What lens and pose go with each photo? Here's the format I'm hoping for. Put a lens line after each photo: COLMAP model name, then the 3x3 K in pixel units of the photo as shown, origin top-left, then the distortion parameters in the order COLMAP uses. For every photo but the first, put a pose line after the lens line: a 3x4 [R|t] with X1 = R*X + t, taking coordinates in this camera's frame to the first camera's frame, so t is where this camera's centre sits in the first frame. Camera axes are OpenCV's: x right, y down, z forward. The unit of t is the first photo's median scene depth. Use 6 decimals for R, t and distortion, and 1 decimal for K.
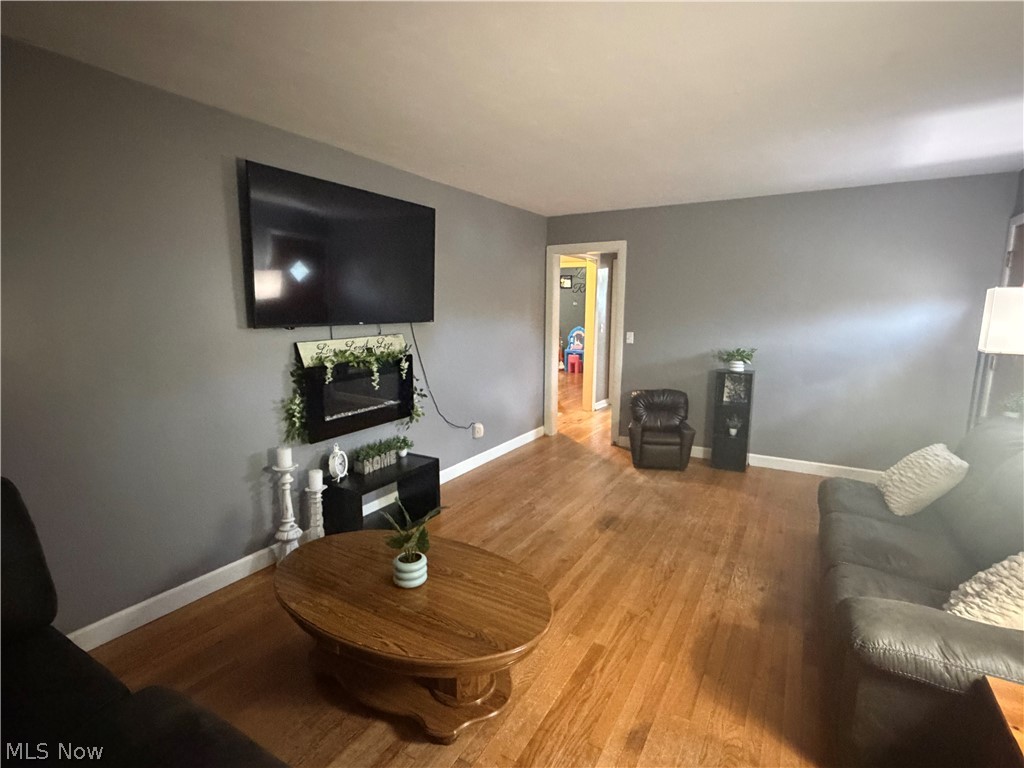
lens RADIAL K [[503.6, 0, 508.2], [0, 503.6, 388.3], [0, 0, 1]] dist [0.011635, -0.004220]
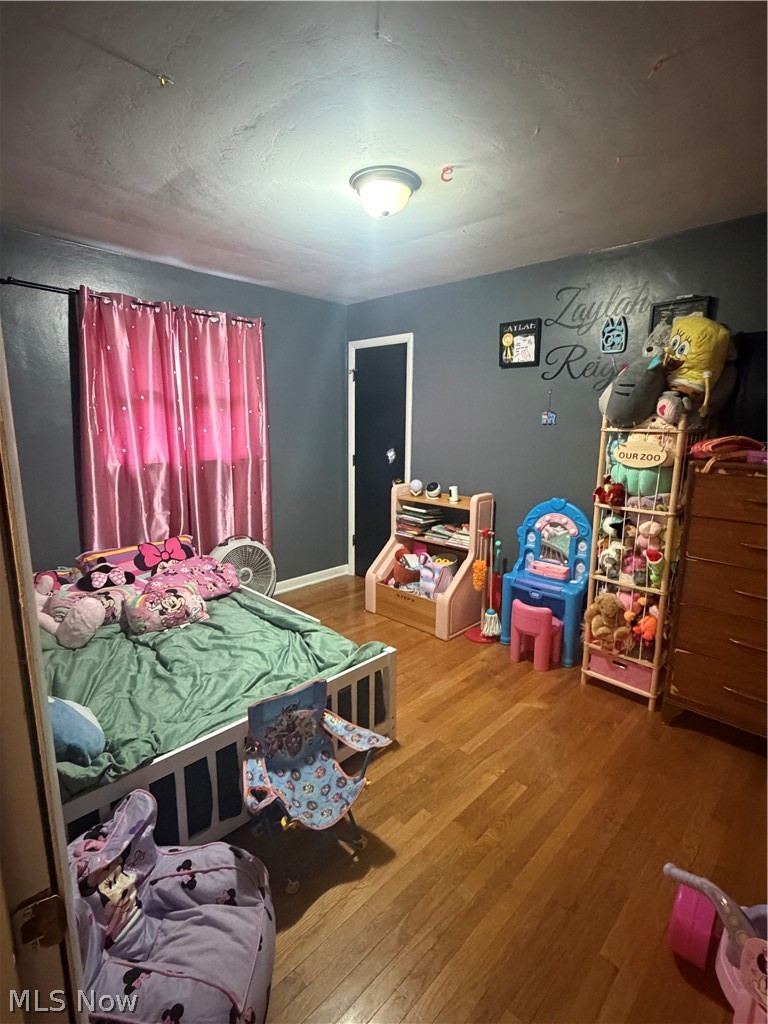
lens RADIAL K [[503.6, 0, 382.2], [0, 503.6, 512.0], [0, 0, 1]] dist [0.011635, -0.004220]
pose [[0.973680, 0.043095, -0.223806, 0.107460], [-0.037949, 0.998908, 0.027245, -0.118766], [0.224736, -0.018035, 0.974253, 0.695035]]
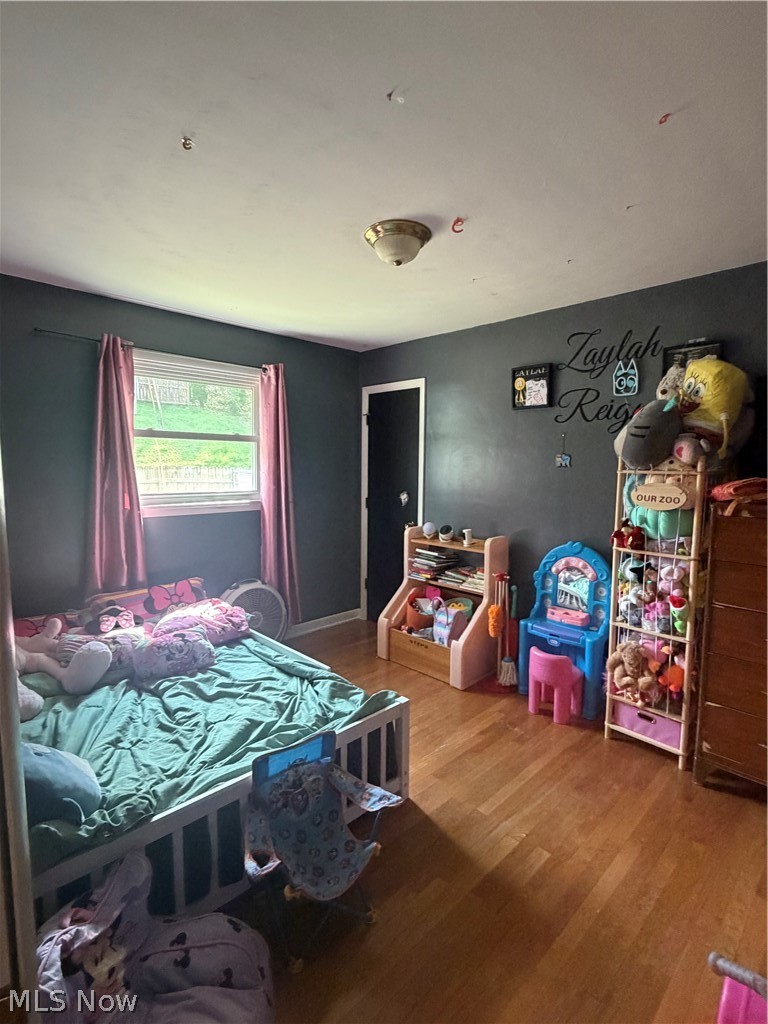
lens RADIAL K [[503.6, 0, 385.2], [0, 503.6, 512.4], [0, 0, 1]] dist [0.011635, -0.004220]
pose [[0.968855, 0.025936, -0.246265, 0.106884], [-0.041293, 0.997497, -0.057400, -0.118358], [0.244160, 0.065782, 0.967501, 0.699295]]
